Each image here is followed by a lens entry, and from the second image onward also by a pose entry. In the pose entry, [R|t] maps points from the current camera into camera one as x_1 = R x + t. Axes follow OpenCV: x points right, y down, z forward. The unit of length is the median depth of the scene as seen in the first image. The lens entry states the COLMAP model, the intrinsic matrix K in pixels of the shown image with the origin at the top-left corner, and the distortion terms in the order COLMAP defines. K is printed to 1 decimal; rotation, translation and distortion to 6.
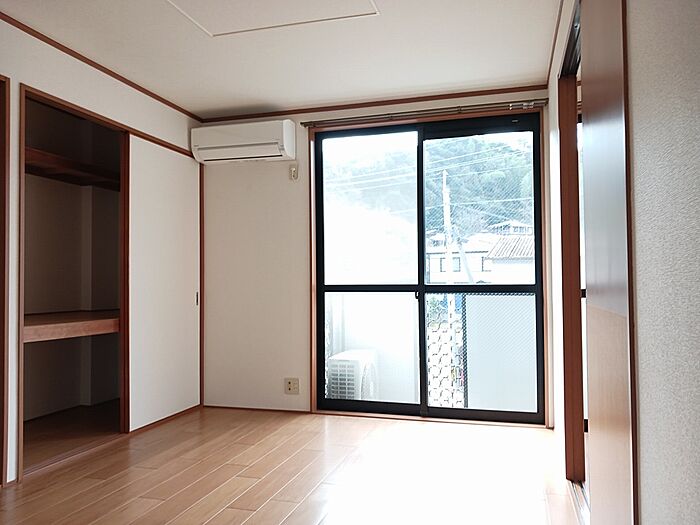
lens RADIAL K [[563.3, 0, 352.4], [0, 563.3, 268.2], [0, 0, 1]] dist [0.029469, -0.013223]
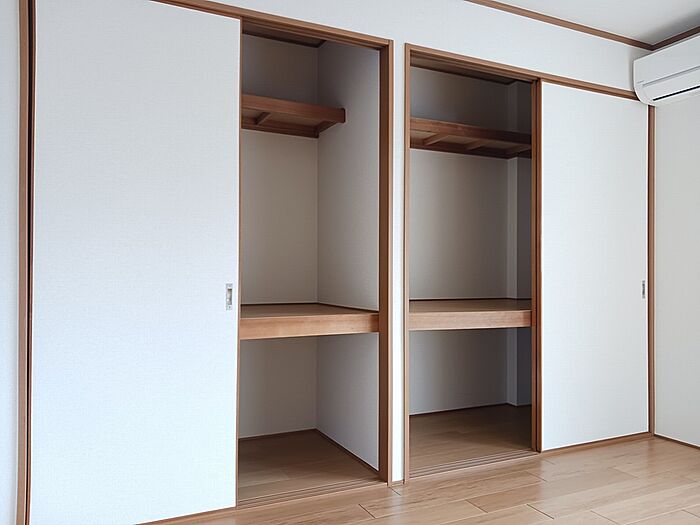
lens RADIAL K [[563.3, 0, 352.4], [0, 563.3, 268.2], [0, 0, 1]] dist [0.029469, -0.013223]
pose [[0.680673, 0.002127, -0.732584, 0.013081], [0.011445, 0.999843, 0.013537, 0.013882], [0.732498, -0.017599, 0.680542, 0.252923]]
